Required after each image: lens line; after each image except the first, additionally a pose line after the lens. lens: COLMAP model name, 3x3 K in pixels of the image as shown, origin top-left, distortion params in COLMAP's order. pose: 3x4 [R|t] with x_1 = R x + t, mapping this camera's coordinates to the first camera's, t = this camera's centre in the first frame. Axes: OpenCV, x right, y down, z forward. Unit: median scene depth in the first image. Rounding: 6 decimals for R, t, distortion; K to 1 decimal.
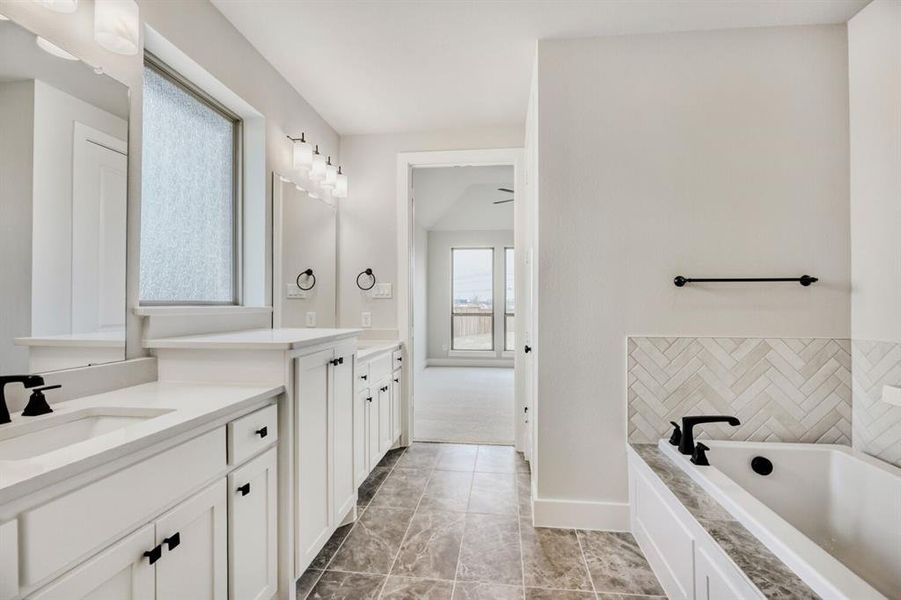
lens RADIAL K [[412.6, 0, 448.6], [0, 412.6, 298.7], [0, 0, 1]] dist [-0.001892, -0.001396]
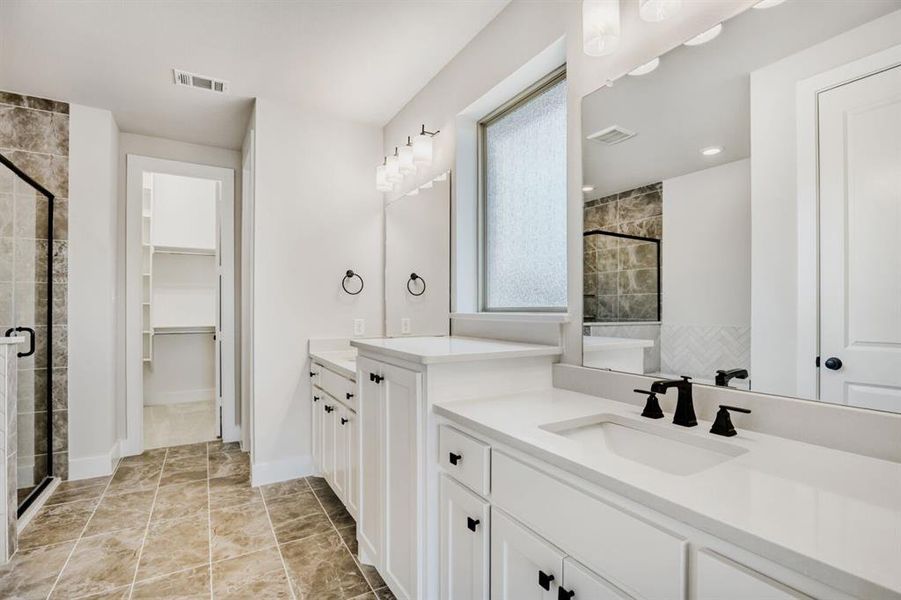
lens RADIAL K [[424.9, 0, 469.2], [0, 424.9, 308.1], [0, 0, 1]] dist [-0.014584, 0.000227]
pose [[-0.780211, 0.012721, -0.625387, -0.027552], [0.019460, 0.999803, -0.003939, 0.008344], [0.625213, -0.015243, -0.780305, 2.401303]]
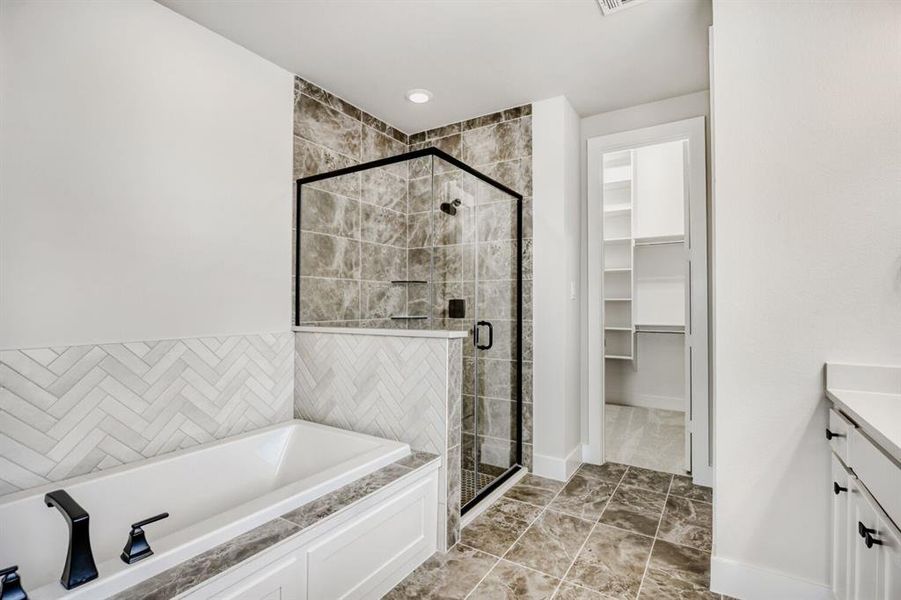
lens RADIAL K [[424.9, 0, 446.9], [0, 424.9, 300.6], [0, 0, 1]] dist [-0.014584, 0.000227]
pose [[-0.895919, 0.017735, 0.443863, -0.205747], [0.005042, 0.999544, -0.029762, 0.007943], [-0.444188, -0.024426, -0.895601, 1.967697]]
